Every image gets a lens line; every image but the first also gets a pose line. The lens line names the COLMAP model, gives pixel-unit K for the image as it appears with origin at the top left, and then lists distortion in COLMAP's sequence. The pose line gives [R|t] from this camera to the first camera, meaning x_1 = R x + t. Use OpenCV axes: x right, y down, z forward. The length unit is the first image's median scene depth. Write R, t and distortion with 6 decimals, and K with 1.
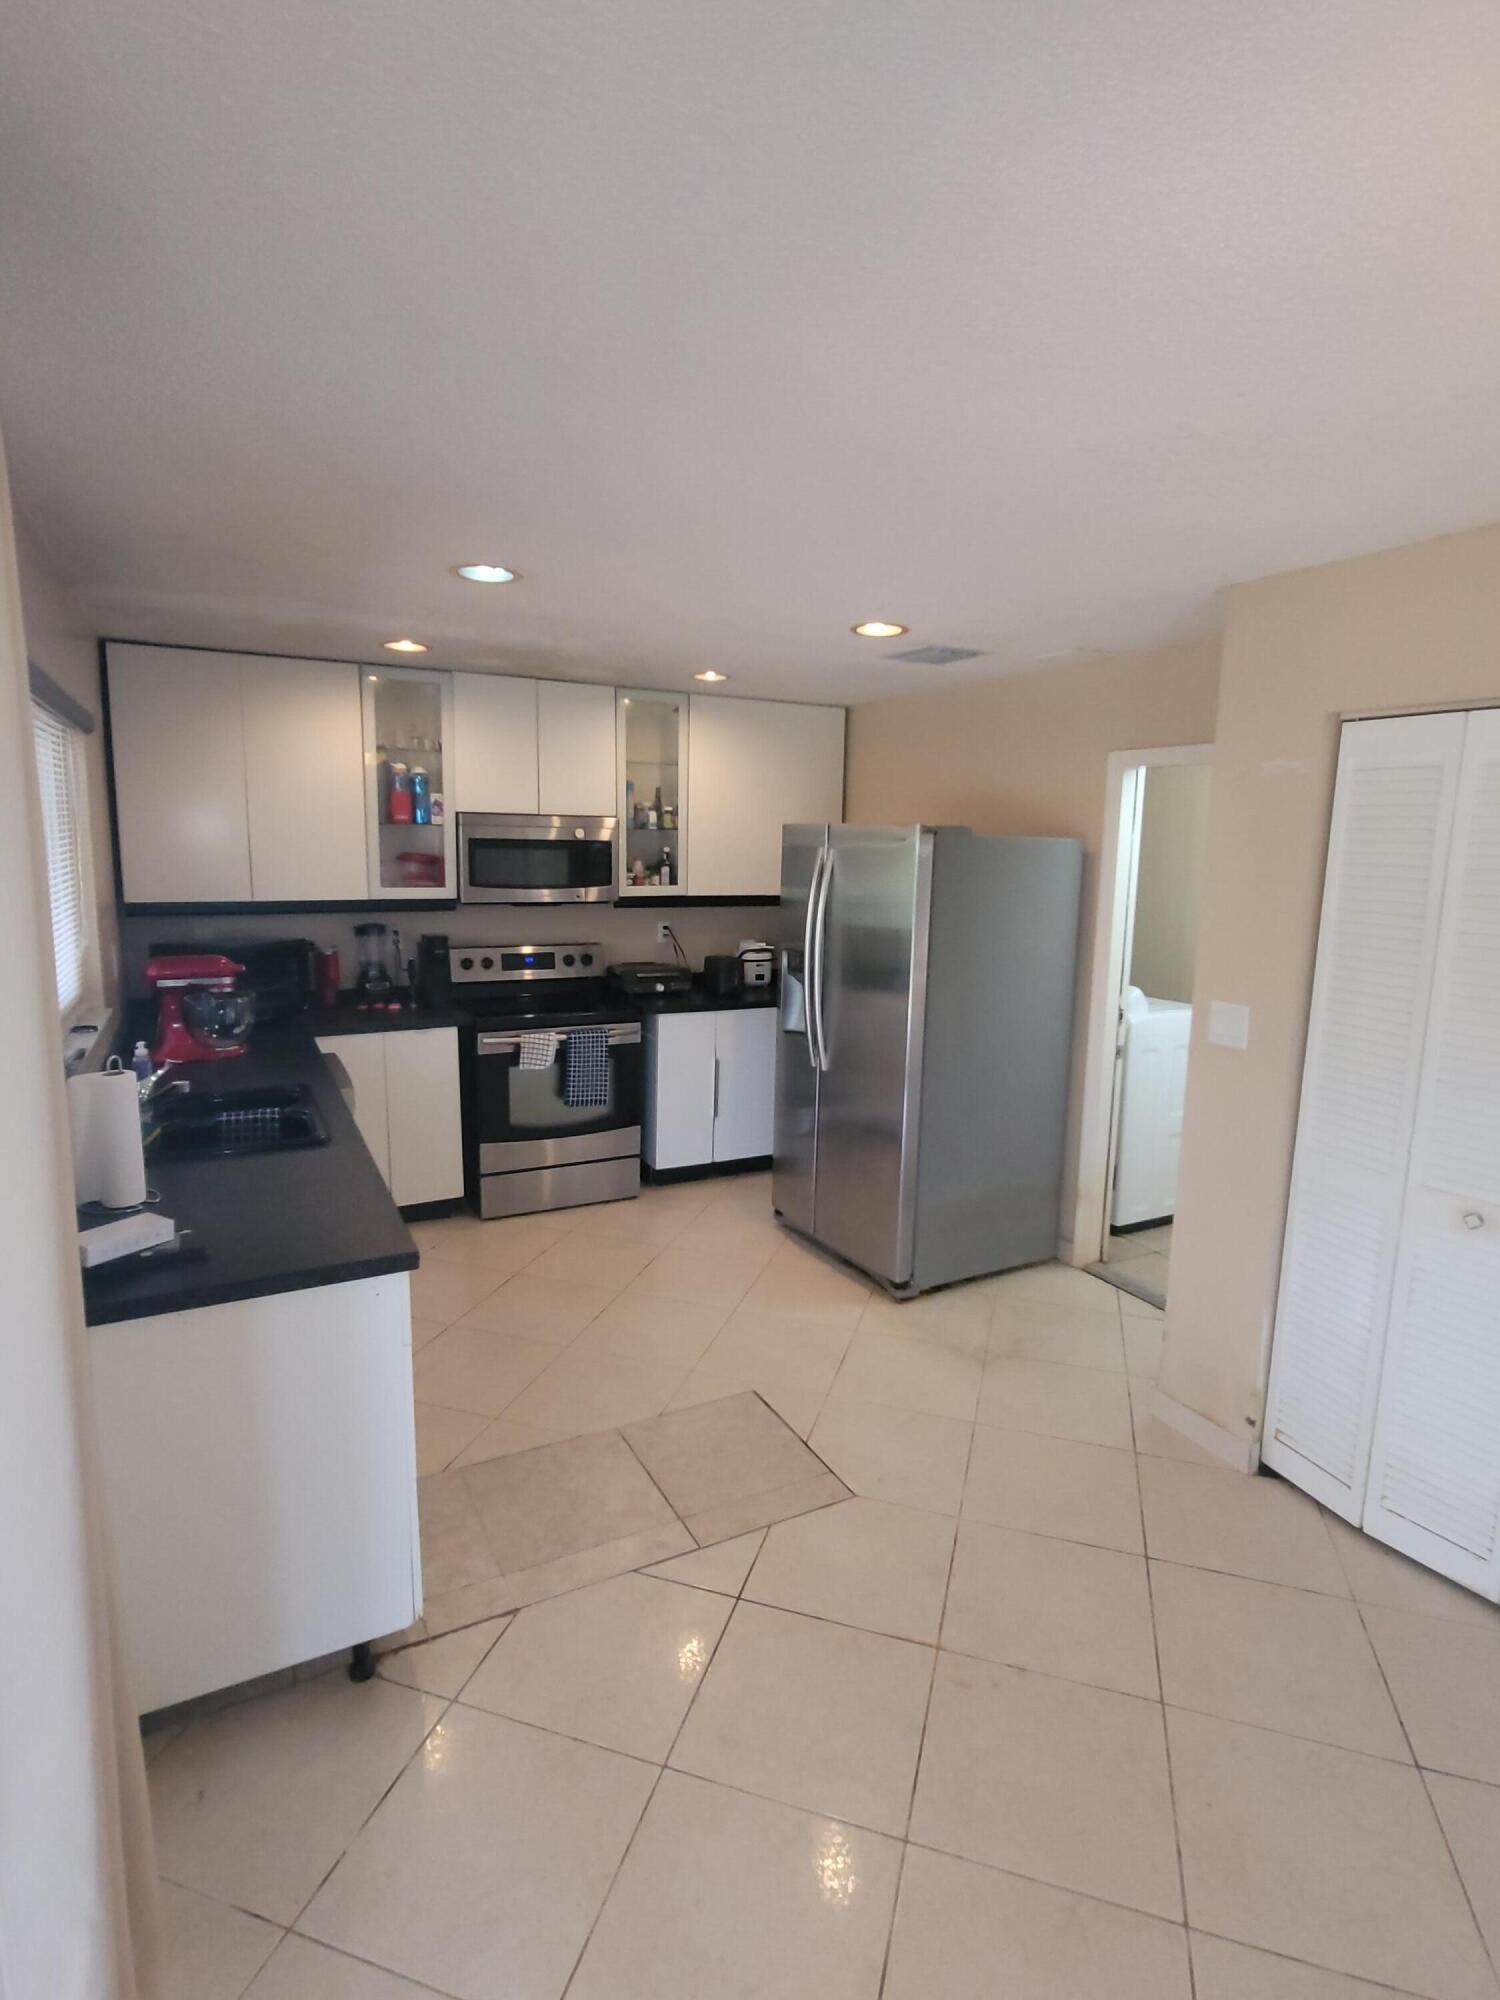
lens RADIAL K [[1012.3, 0, 746.4], [0, 1012.3, 993.2], [0, 0, 1]] dist [-0.004180, -0.000376]
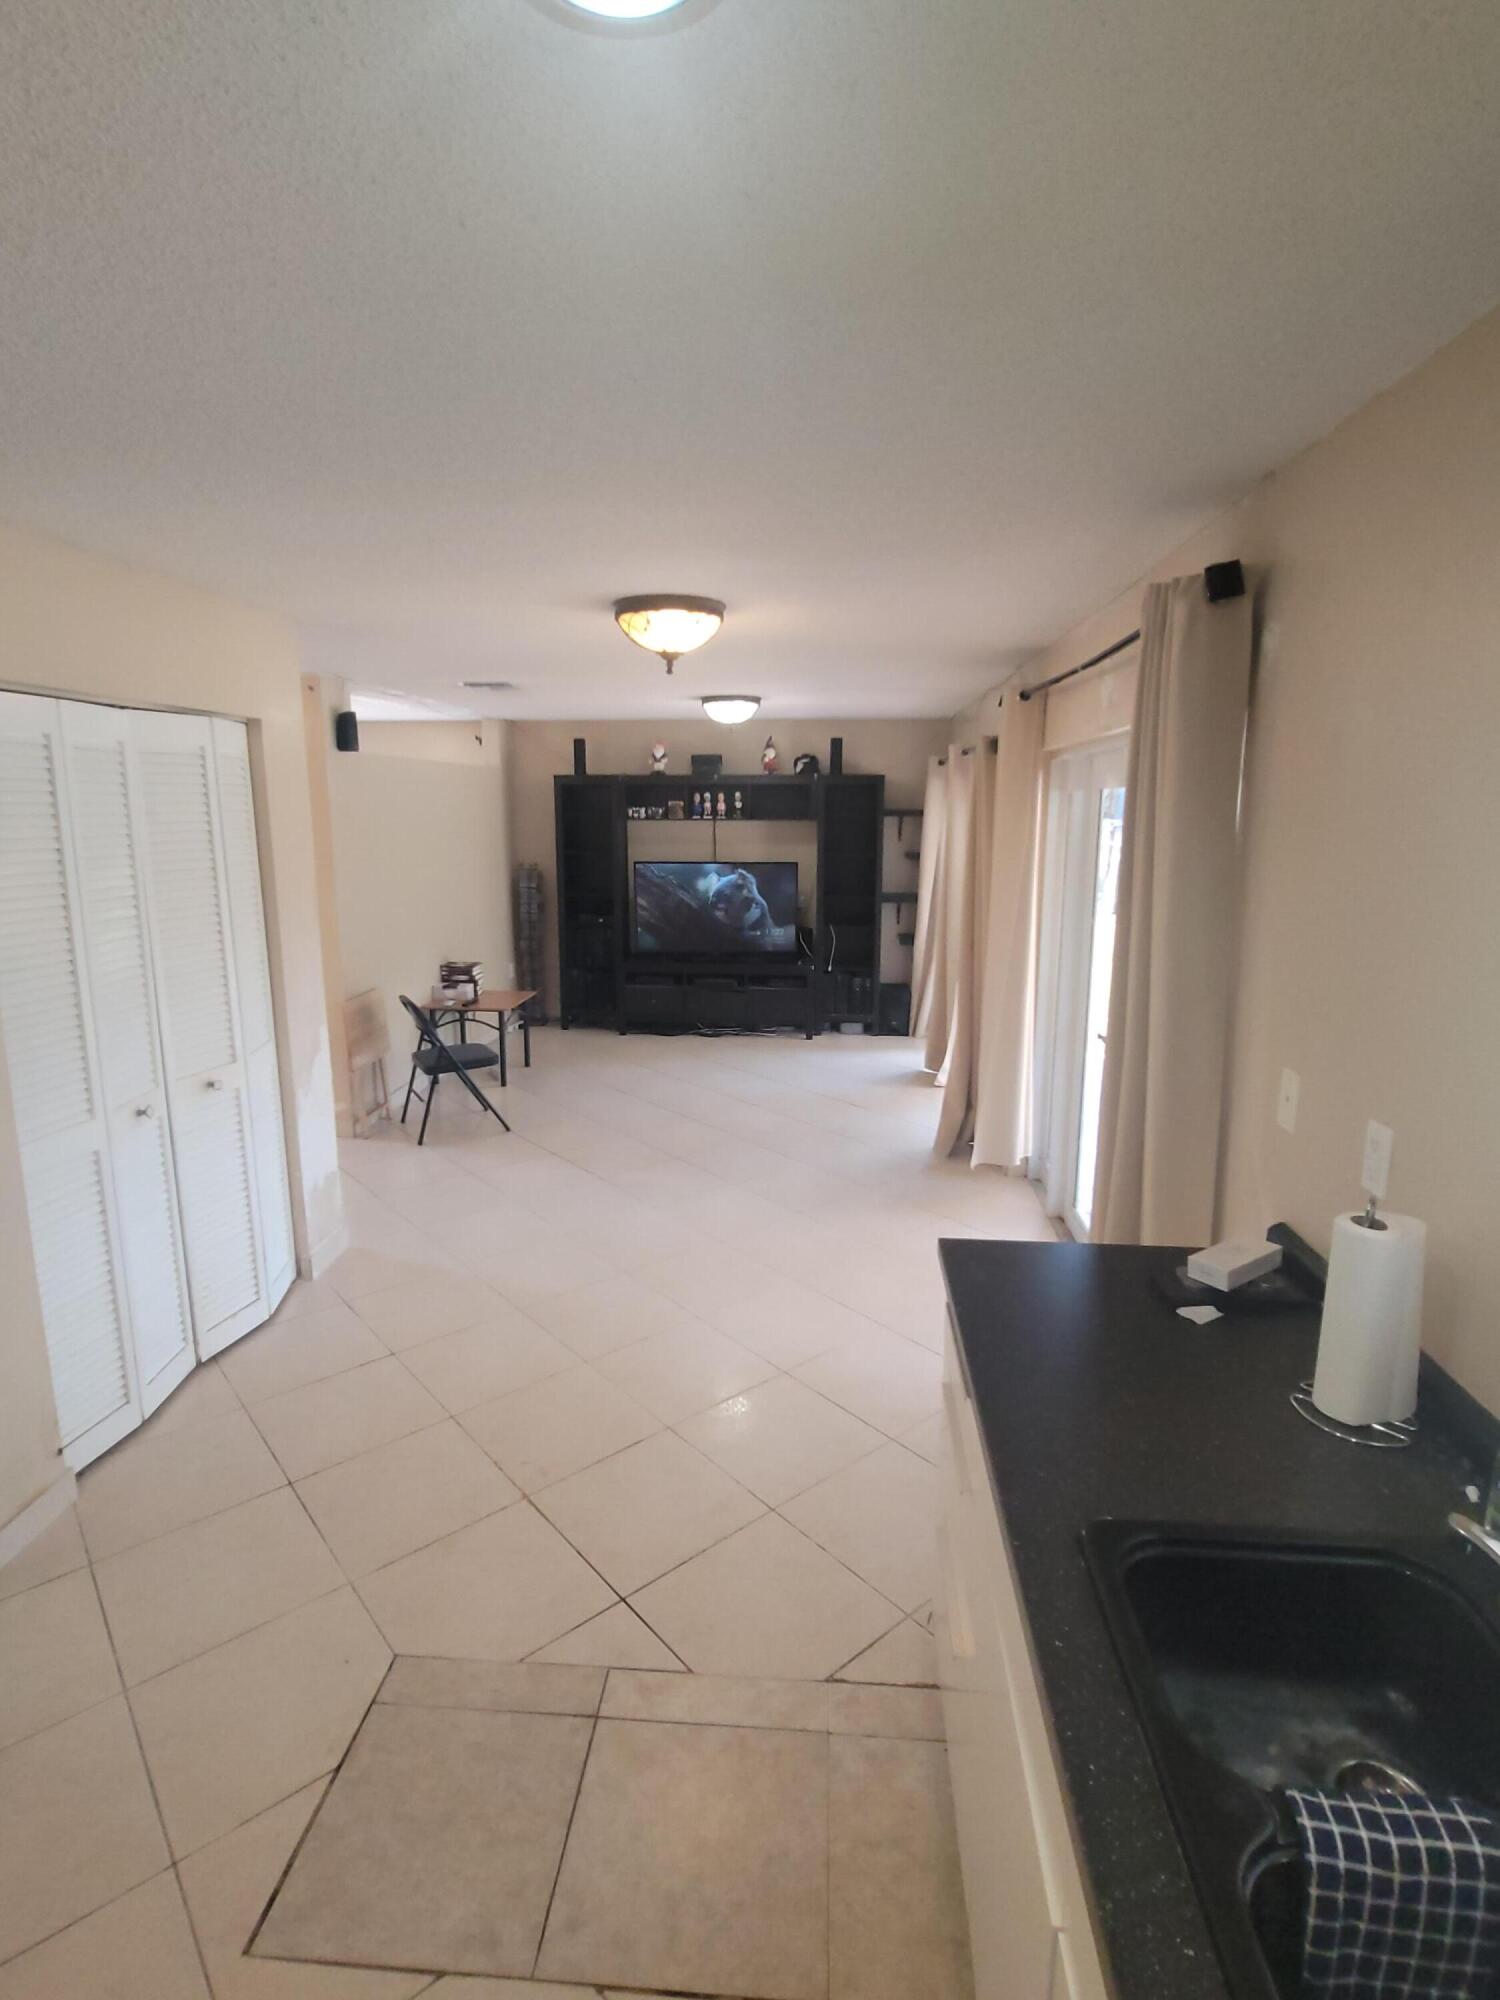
lens RADIAL K [[1012.3, 0, 746.4], [0, 1012.3, 993.2], [0, 0, 1]] dist [-0.004180, -0.000376]
pose [[-0.844752, -0.116618, 0.522297, -0.280916], [0.065689, 0.945992, 0.317464, -0.134820], [-0.531111, 0.302488, -0.791469, 0.776682]]
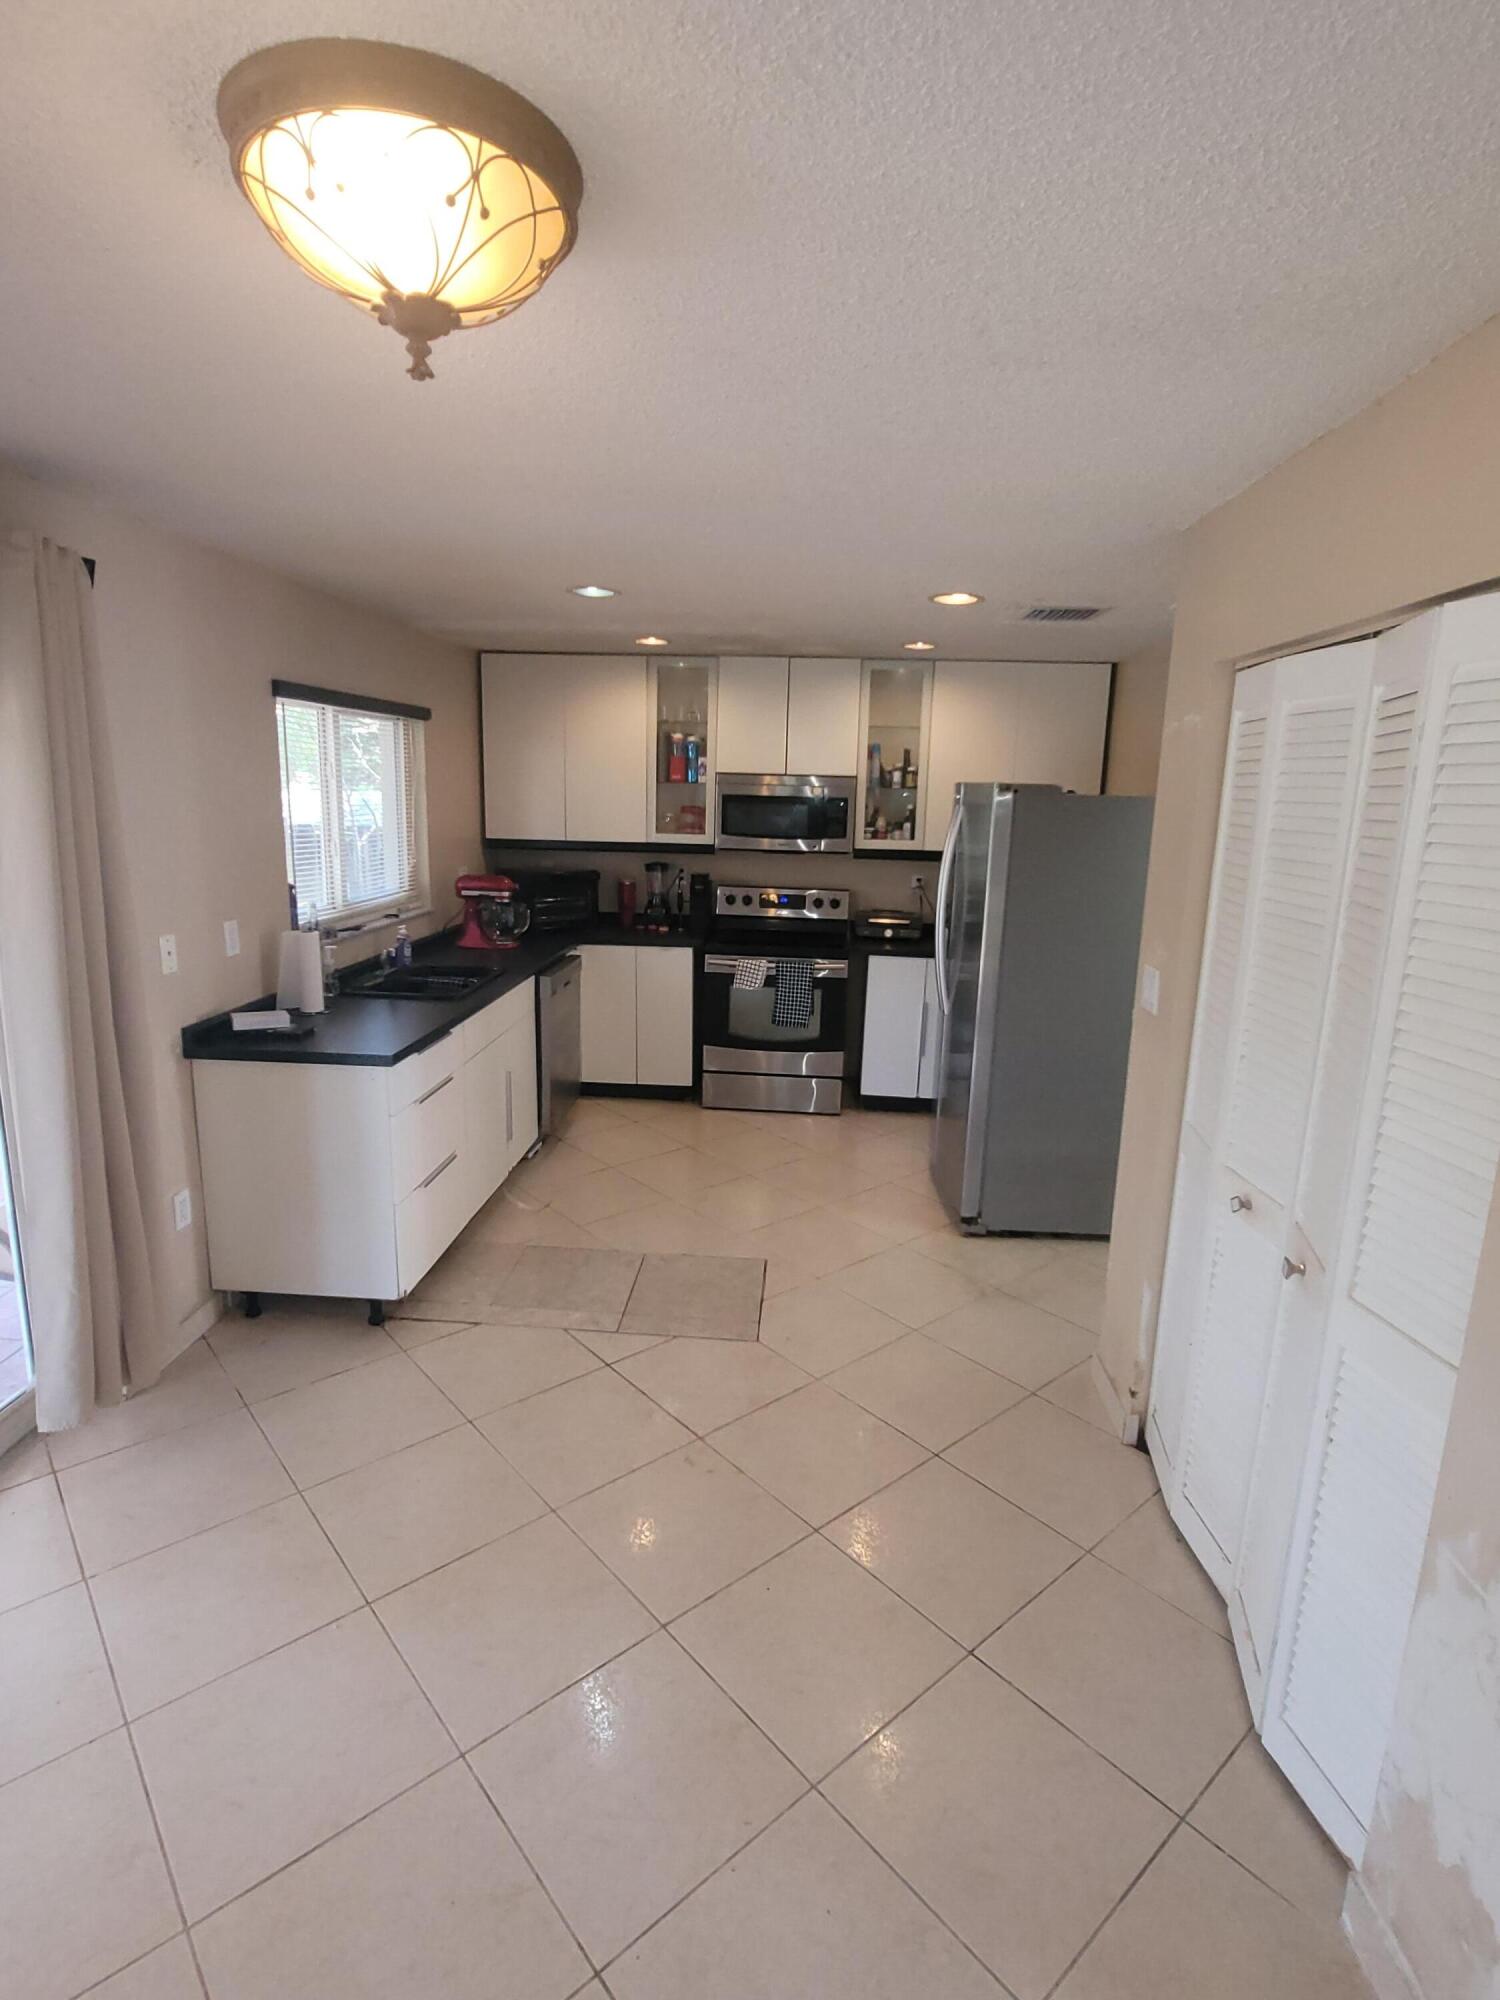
lens RADIAL K [[1012.3, 0, 746.4], [0, 1012.3, 993.2], [0, 0, 1]] dist [-0.004180, -0.000376]
pose [[0.850667, 0.108088, -0.514474, 0.394538], [-0.089008, 0.994119, 0.061686, 0.005965], [0.518116, -0.006682, 0.855285, -0.022297]]
